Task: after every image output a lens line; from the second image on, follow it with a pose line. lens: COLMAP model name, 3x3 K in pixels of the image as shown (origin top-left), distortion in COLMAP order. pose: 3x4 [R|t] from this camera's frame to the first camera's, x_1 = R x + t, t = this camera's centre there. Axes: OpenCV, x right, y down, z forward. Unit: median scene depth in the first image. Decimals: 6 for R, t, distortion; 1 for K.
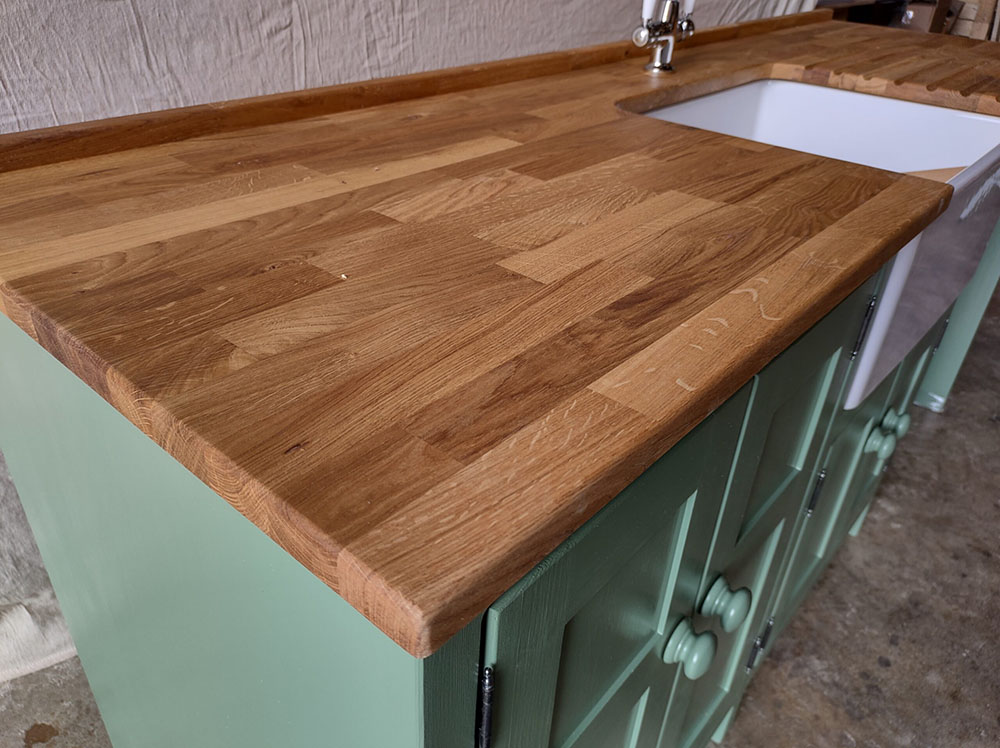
lens RADIAL K [[745.0, 0, 506.9], [0, 745.0, 373.3], [0, 0, 1]] dist [0.063133, -0.059935]
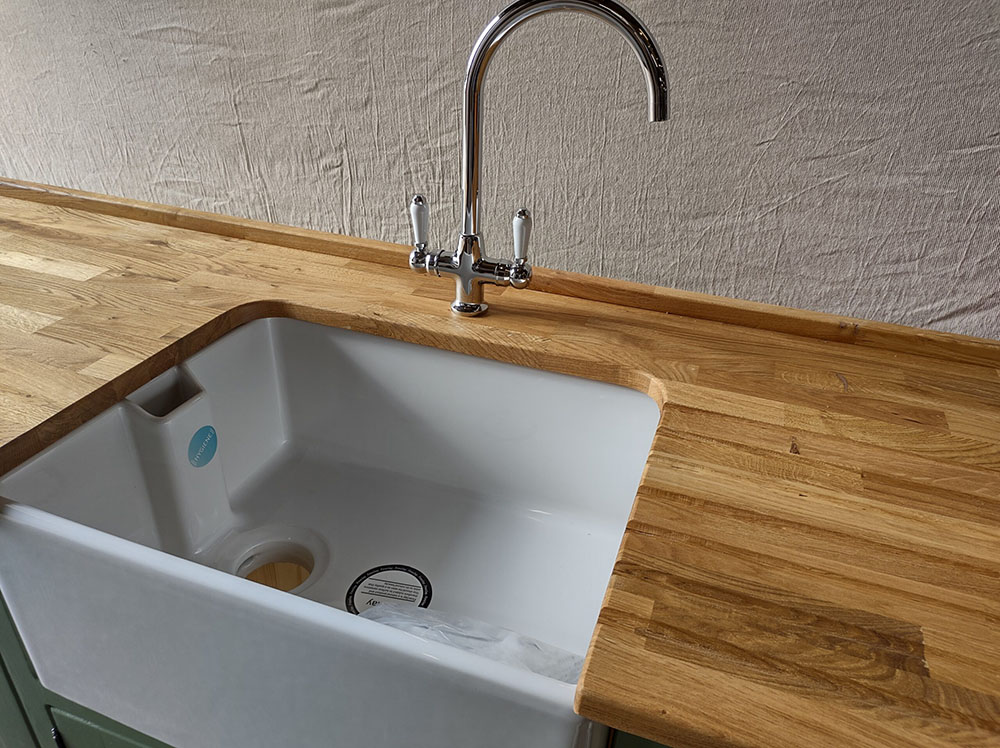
lens RADIAL K [[742.0, 0, 501.6], [0, 742.0, 374.3], [0, 0, 1]] dist [0.057260, -0.060097]
pose [[0.353762, 0.431341, -0.829938, 0.984220], [-0.513025, 0.831416, 0.213432, -0.576524], [0.782086, 0.350275, 0.515412, 0.696005]]
